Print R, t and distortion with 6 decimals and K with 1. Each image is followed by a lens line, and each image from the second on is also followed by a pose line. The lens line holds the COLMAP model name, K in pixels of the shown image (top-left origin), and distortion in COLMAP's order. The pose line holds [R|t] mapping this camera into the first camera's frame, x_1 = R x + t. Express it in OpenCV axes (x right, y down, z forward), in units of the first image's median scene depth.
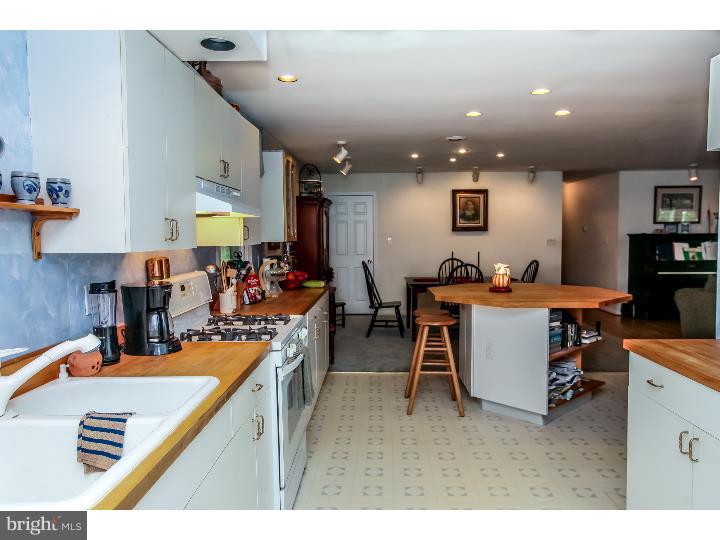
lens RADIAL K [[517.3, 0, 361.6], [0, 517.3, 265.9], [0, 0, 1]] dist [-0.000732, 0.002141]
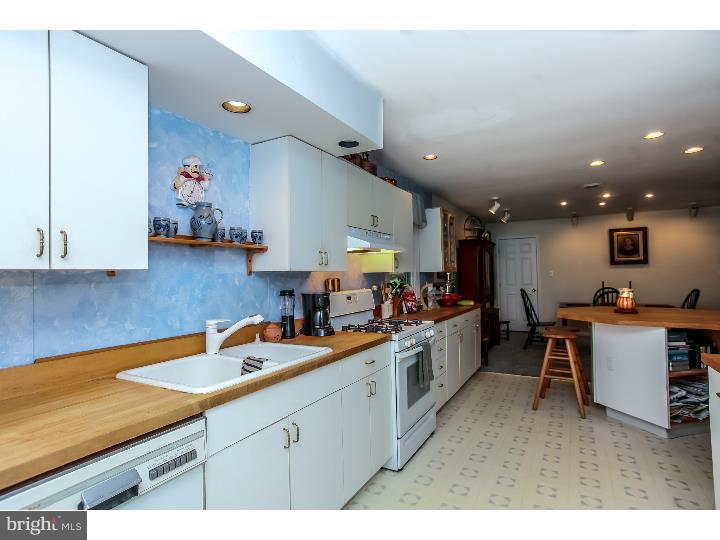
lens RADIAL K [[377.3, 0, 361.9], [0, 377.3, 268.5], [0, 0, 1]] dist [-0.039490, 0.028431]
pose [[0.886350, -0.014875, -0.462777, 0.145688], [-0.018817, 0.997501, -0.068103, 0.020390], [0.462633, 0.069071, 0.883855, 0.002085]]
